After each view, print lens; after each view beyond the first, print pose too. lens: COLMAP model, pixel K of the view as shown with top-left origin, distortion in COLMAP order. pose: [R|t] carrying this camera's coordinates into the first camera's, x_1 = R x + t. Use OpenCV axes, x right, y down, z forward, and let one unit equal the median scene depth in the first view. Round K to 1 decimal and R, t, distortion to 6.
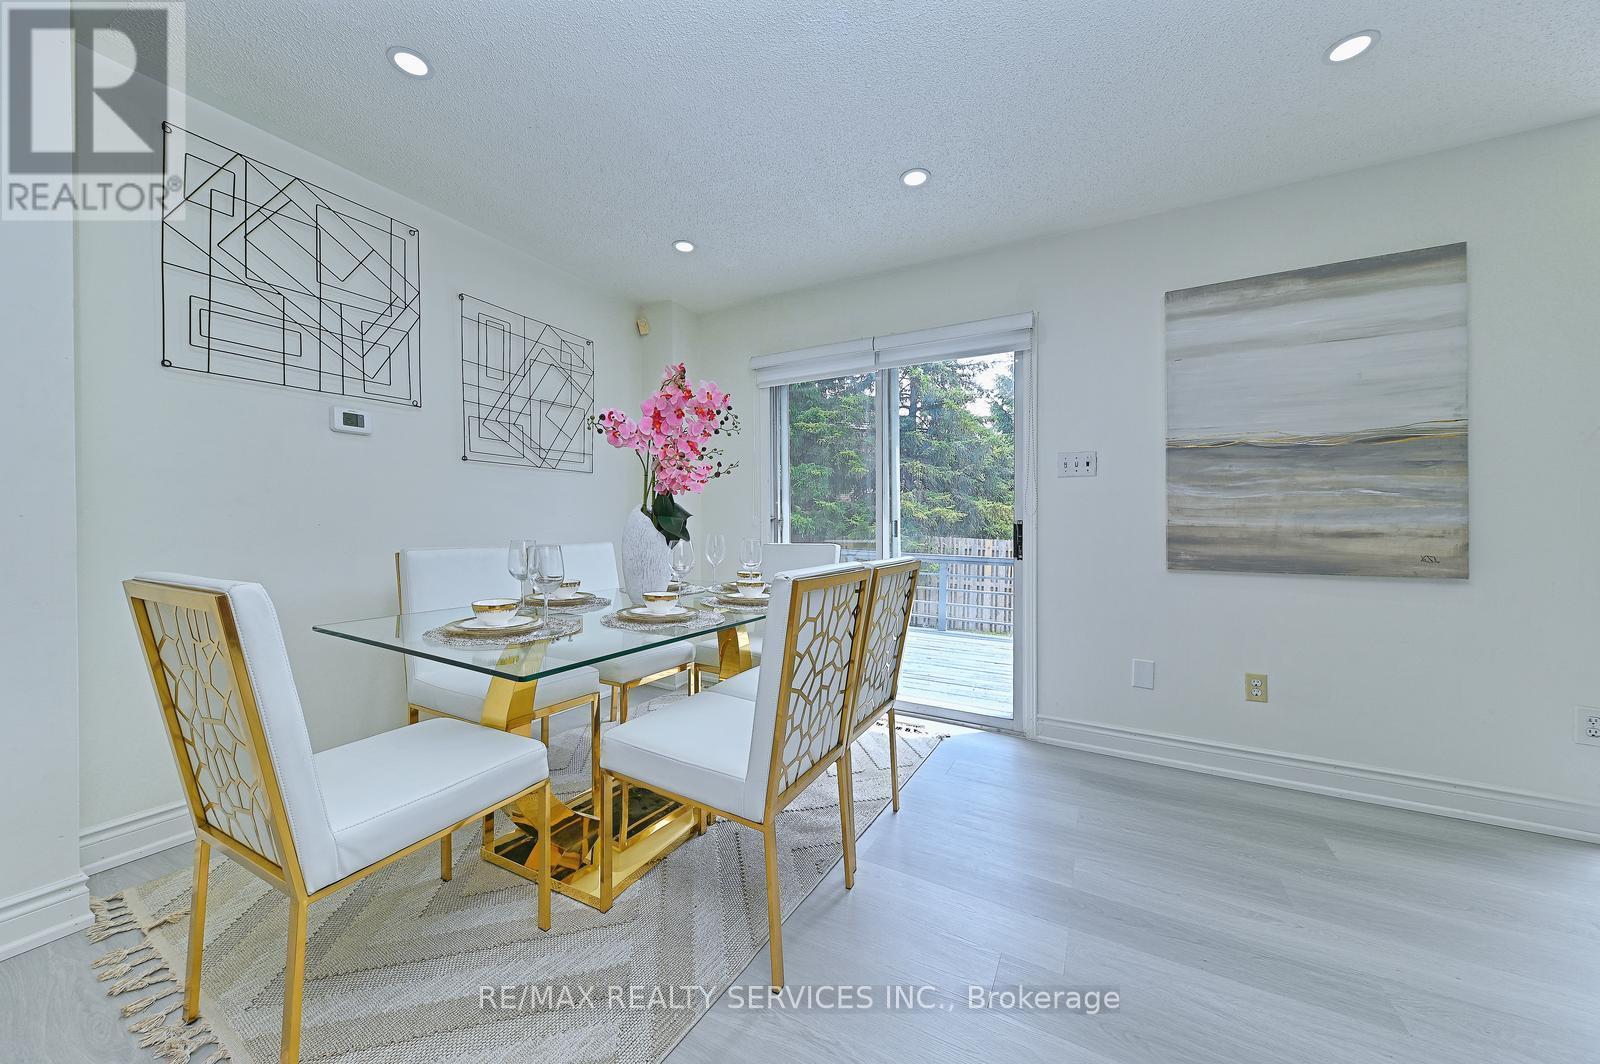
lens RADIAL K [[558.5, 0, 798.1], [0, 558.5, 525.3], [0, 0, 1]] dist [0.001174, -0.000070]
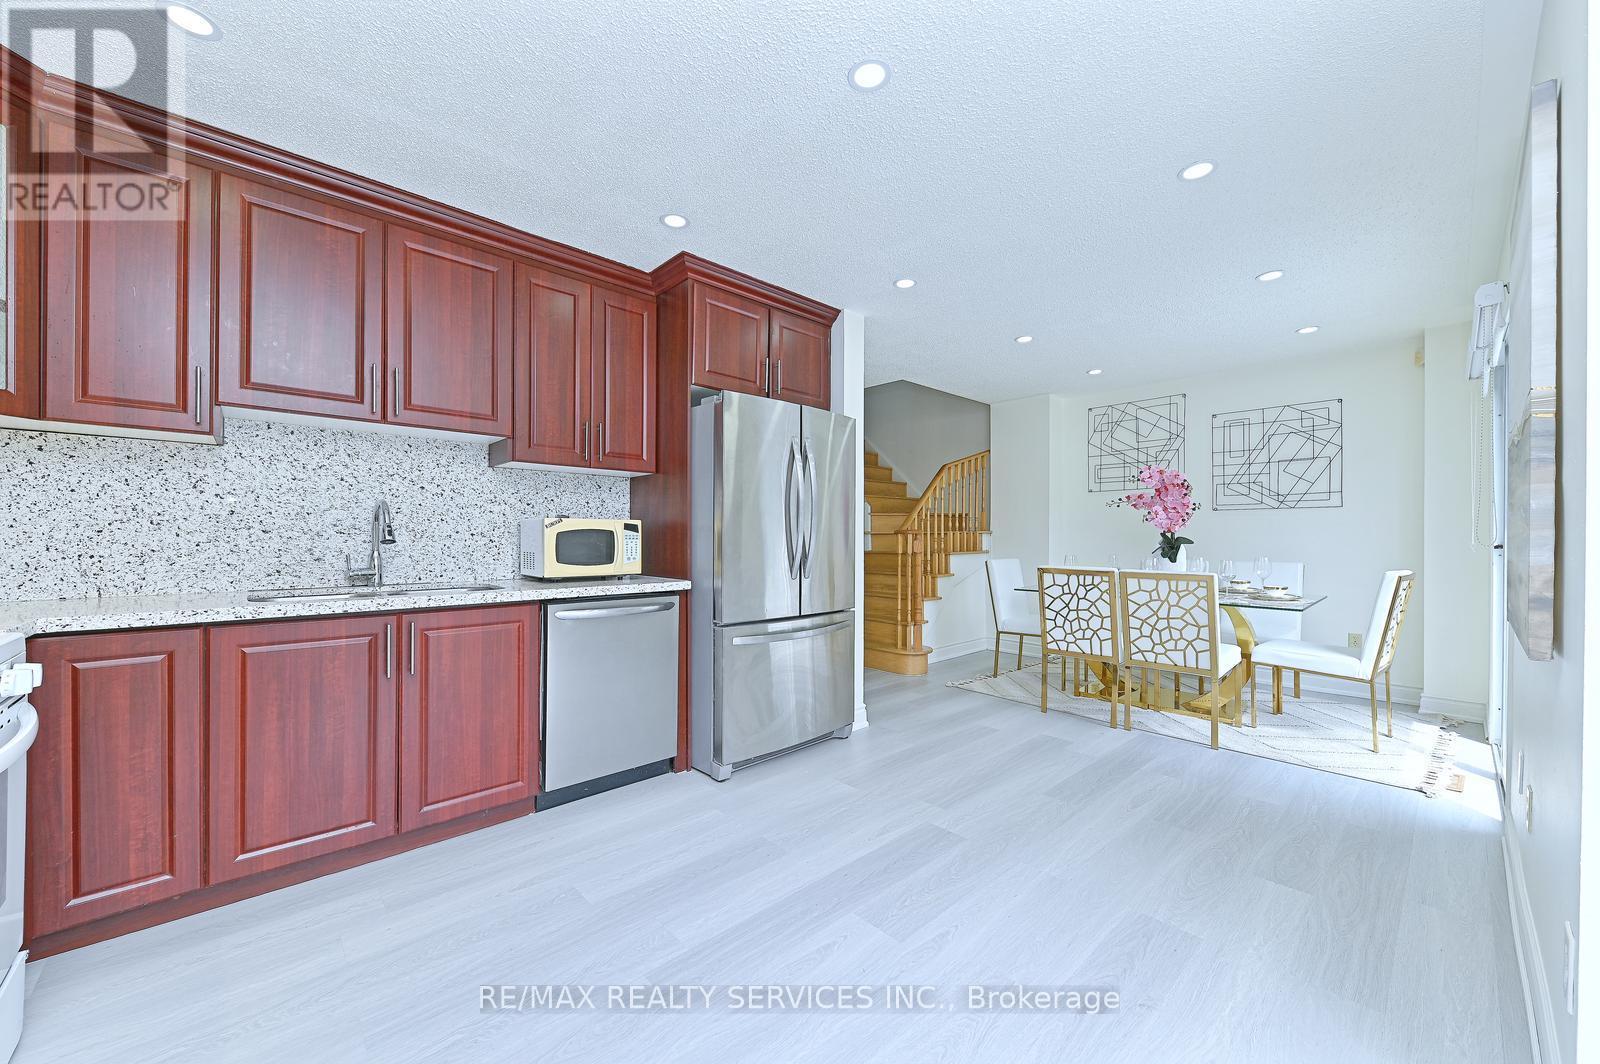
lens RADIAL K [[569.5, 0, 802.4], [0, 569.5, 548.2], [0, 0, 1]] dist [-0.000766, -0.000051]
pose [[-0.309969, 0.010682, -0.950687, 1.403604], [-0.006336, 0.999891, 0.013300, -0.014822], [0.950725, 0.010146, -0.309868, 0.324978]]
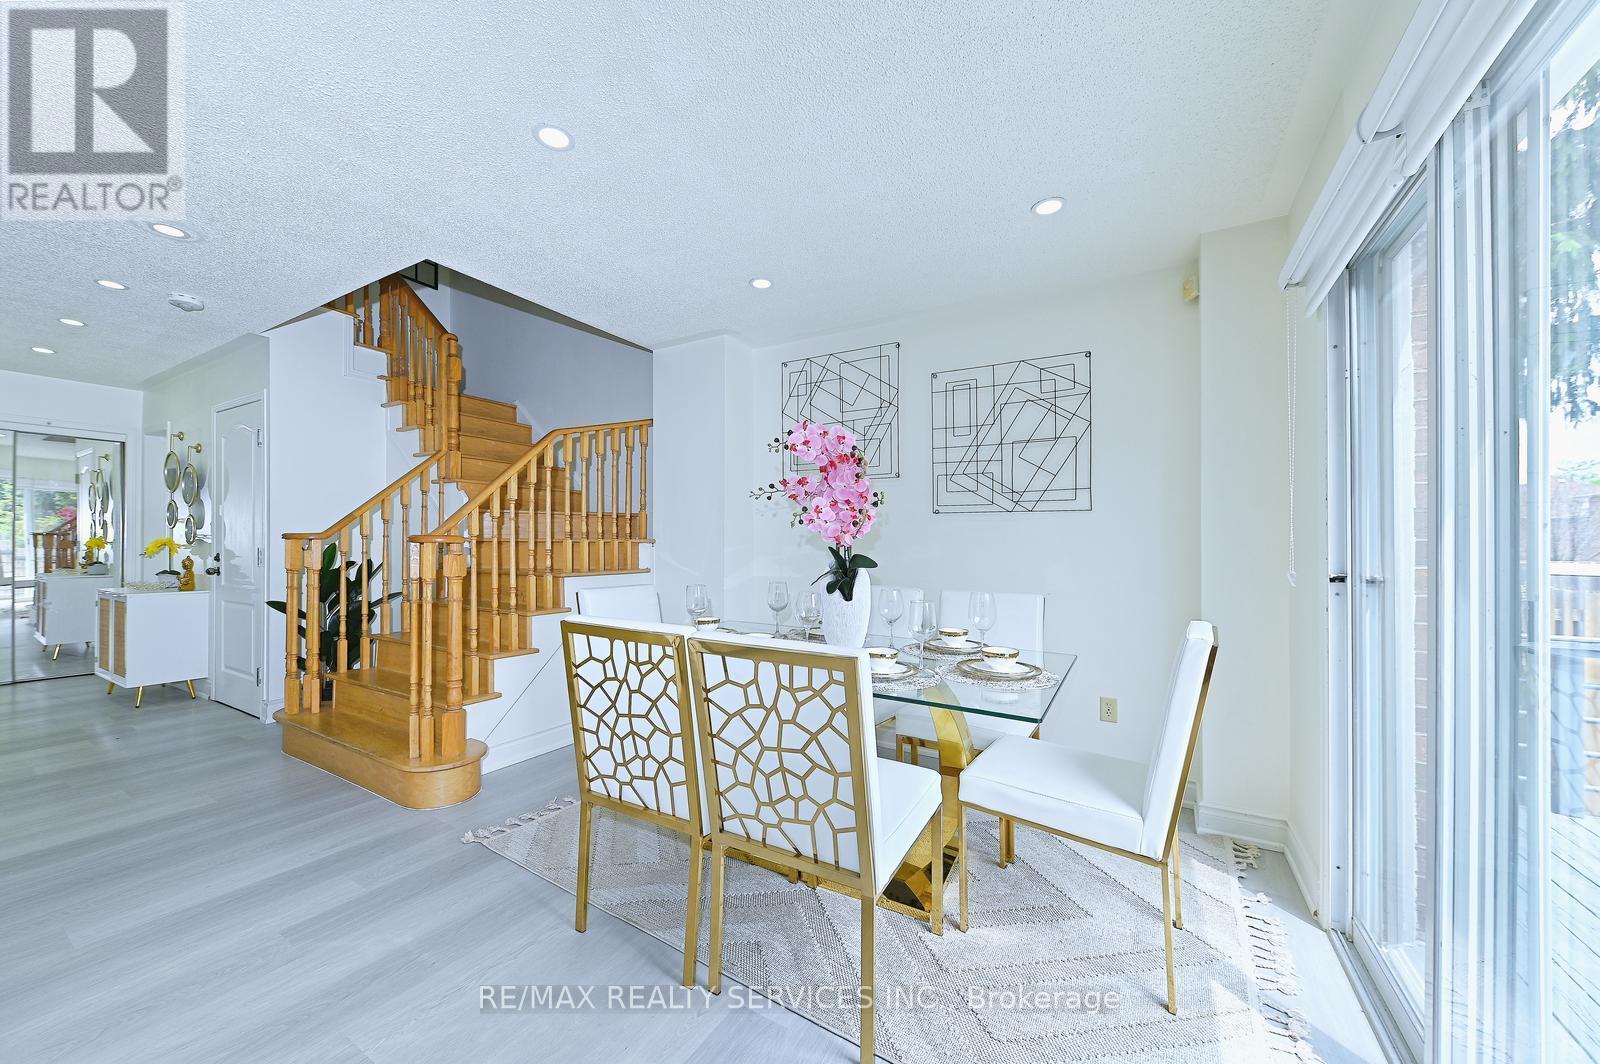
lens RADIAL K [[569.5, 0, 770.9], [0, 569.5, 547.1], [0, 0, 1]] dist [-0.000766, -0.000051]
pose [[-0.040501, -0.003868, -0.999172, 0.587721], [-0.014996, 0.999882, -0.003263, -0.035171], [0.999067, 0.014851, -0.040554, 0.676999]]
